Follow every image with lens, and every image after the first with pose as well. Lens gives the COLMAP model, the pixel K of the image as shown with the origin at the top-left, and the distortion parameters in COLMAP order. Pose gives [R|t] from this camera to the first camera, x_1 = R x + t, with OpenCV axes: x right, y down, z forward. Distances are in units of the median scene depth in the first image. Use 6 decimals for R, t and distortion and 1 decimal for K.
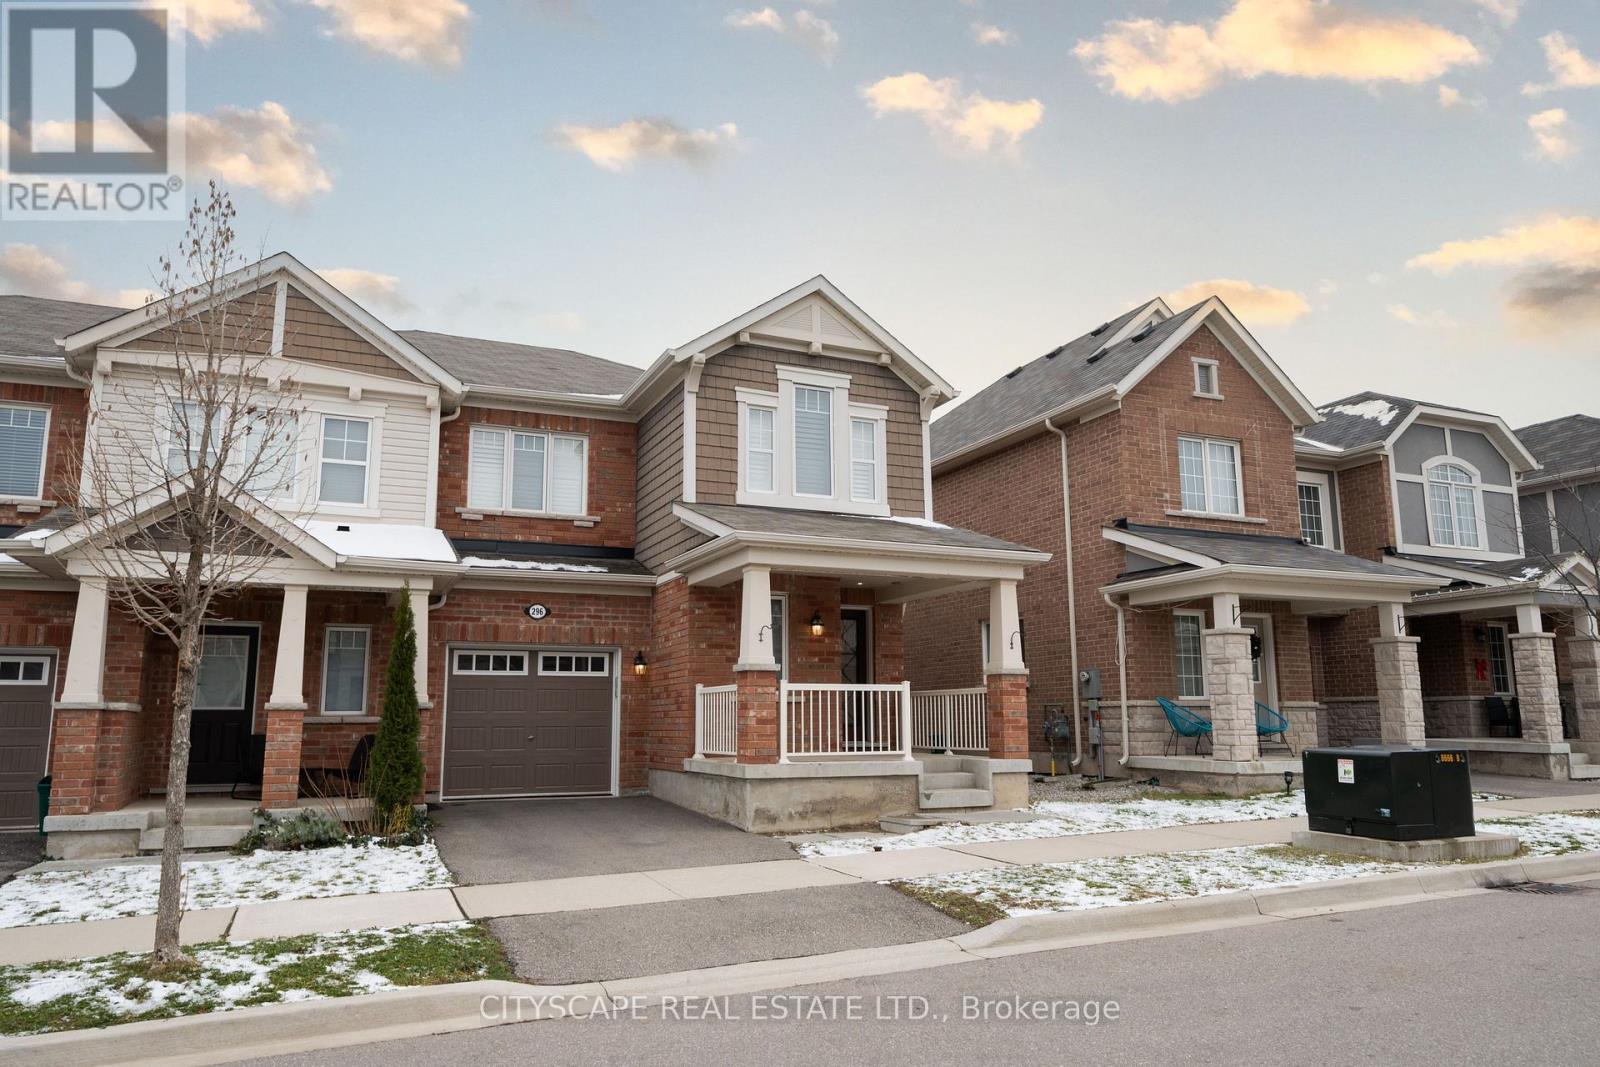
lens RADIAL K [[1071.7, 0, 799.2], [0, 1071.7, 516.8], [0, 0, 1]] dist [-0.050695, 0.010915]
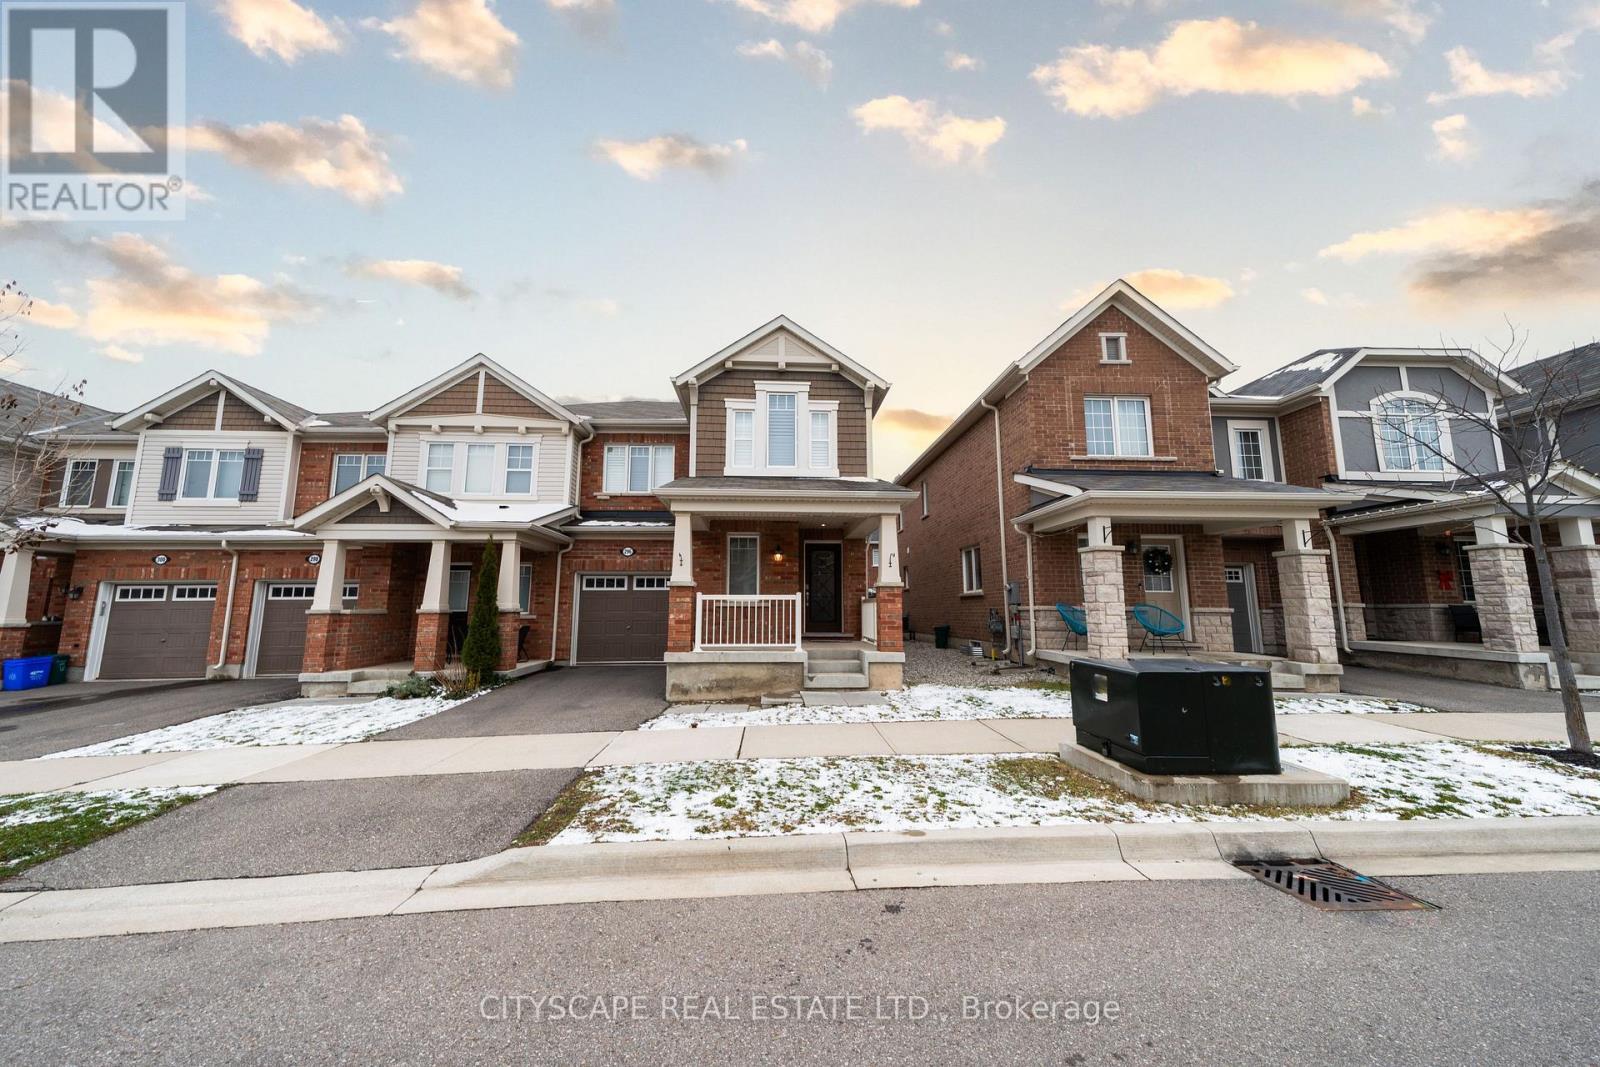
lens RADIAL K [[544.3, 0, 804.6], [0, 544.3, 529.9], [0, 0, 1]] dist [-0.001919, -0.000301]
pose [[0.932832, -0.047979, -0.357102, 0.306610], [0.062010, 0.997684, 0.027940, 0.048059], [0.354935, -0.048207, 0.933647, 0.312887]]
